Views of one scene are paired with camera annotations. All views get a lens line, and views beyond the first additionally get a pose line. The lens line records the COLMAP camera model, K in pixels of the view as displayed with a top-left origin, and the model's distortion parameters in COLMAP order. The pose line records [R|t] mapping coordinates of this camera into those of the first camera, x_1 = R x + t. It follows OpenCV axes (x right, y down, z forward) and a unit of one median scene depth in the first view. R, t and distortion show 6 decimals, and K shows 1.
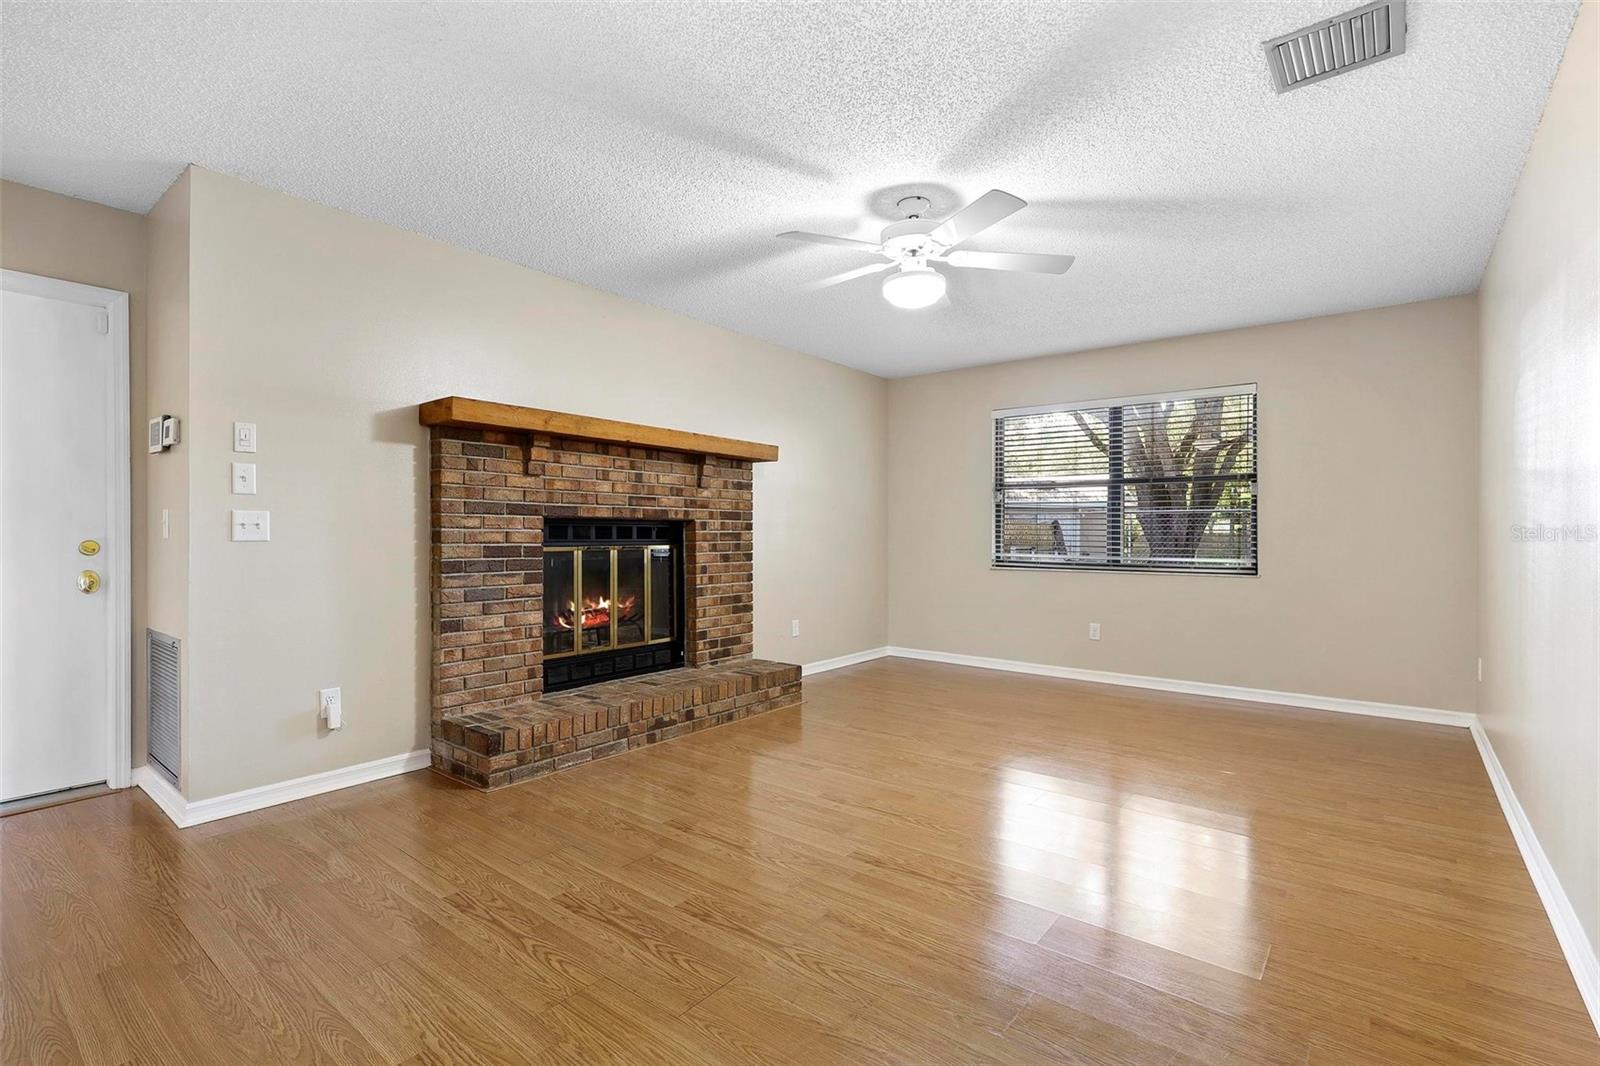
lens RADIAL K [[745.9, 0, 800.0], [0, 745.9, 533.0], [0, 0, 1]] dist [0.001151, -0.000658]
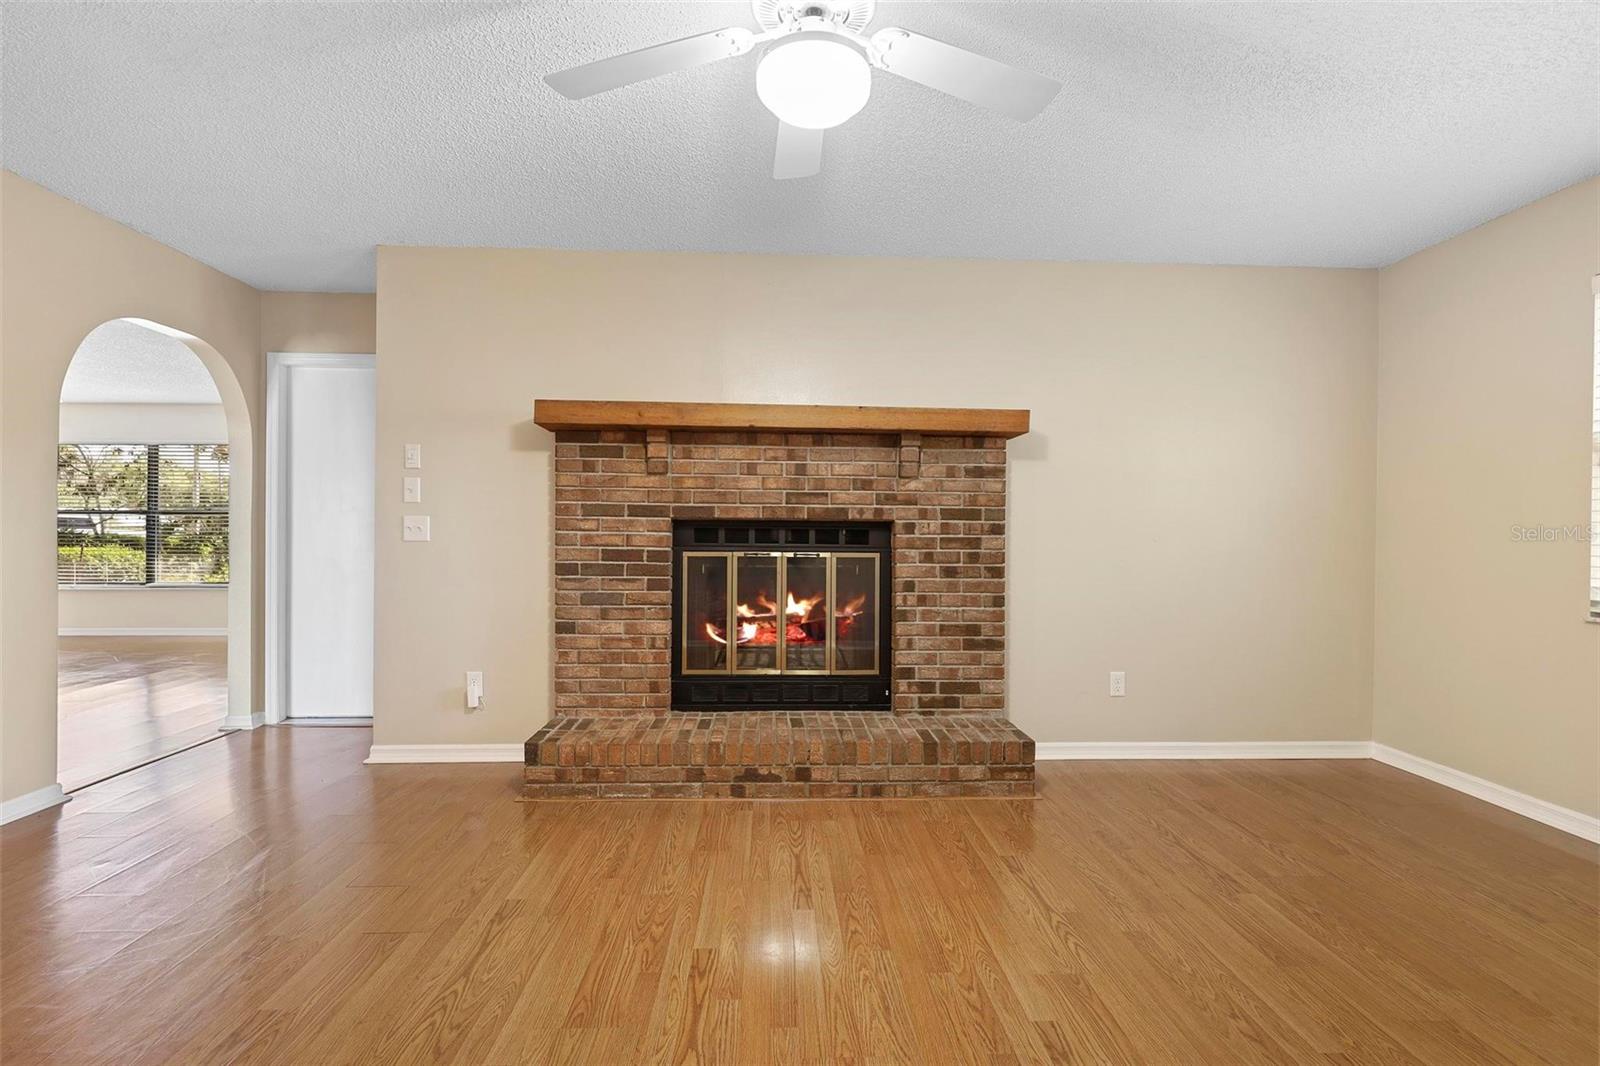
lens RADIAL K [[745.9, 0, 800.0], [0, 745.9, 533.0], [0, 0, 1]] dist [0.001151, -0.000658]
pose [[0.649442, 0.001869, -0.760409, 0.414183], [-0.007016, 0.999969, -0.003535, -0.001446], [0.760379, 0.007631, 0.649435, 0.475610]]
